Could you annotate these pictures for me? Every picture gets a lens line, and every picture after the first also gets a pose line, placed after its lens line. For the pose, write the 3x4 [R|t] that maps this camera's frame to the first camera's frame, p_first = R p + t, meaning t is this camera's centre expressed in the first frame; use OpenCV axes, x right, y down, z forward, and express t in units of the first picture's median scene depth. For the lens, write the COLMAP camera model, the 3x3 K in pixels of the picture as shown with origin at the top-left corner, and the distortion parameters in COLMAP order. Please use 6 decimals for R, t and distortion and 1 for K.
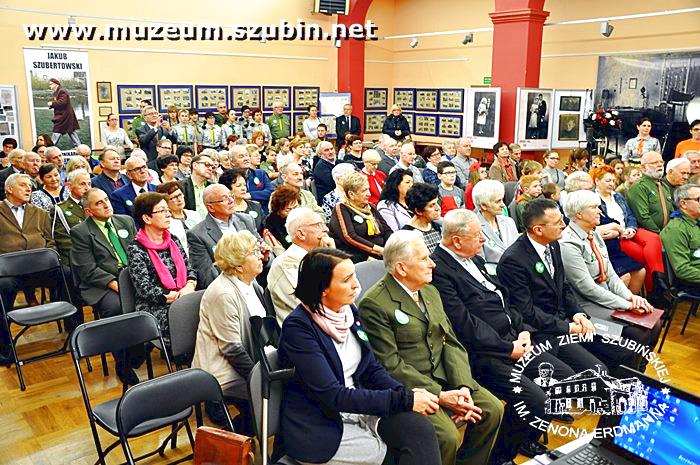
lens RADIAL K [[611.6, 0, 347.5], [0, 611.6, 232.9], [0, 0, 1]] dist [-0.074279, 0.072309]
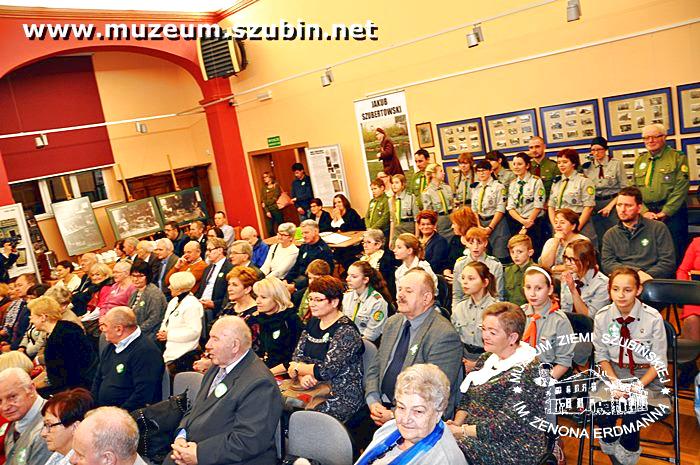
lens RADIAL K [[543.8, 0, 351.6], [0, 543.8, 231.4], [0, 0, 1]] dist [-0.164609, 0.124282]
pose [[0.132234, 0.133425, -0.982197, 0.300565], [-0.055811, 0.990329, 0.127016, -0.183912], [0.989646, 0.038022, 0.138402, 0.773060]]
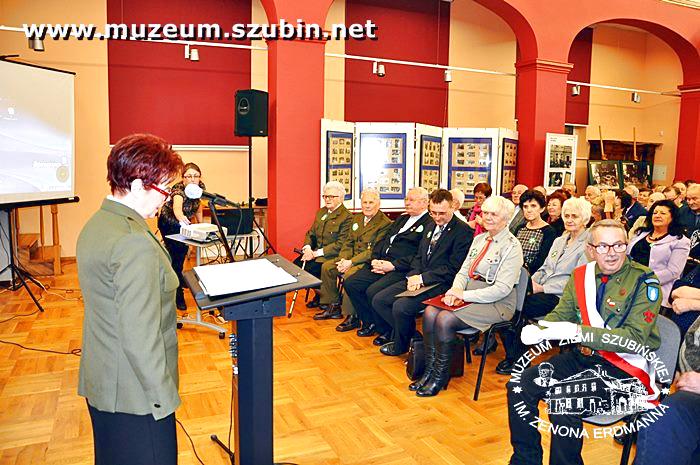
lens RADIAL K [[543.8, 0, 346.8], [0, 543.8, 230.9], [0, 0, 1]] dist [-0.164609, 0.124282]
pose [[-0.265907, 0.105206, -0.958241, 0.475331], [-0.242886, 0.954646, 0.172211, -0.022762], [0.932899, 0.278536, -0.228294, 0.331996]]
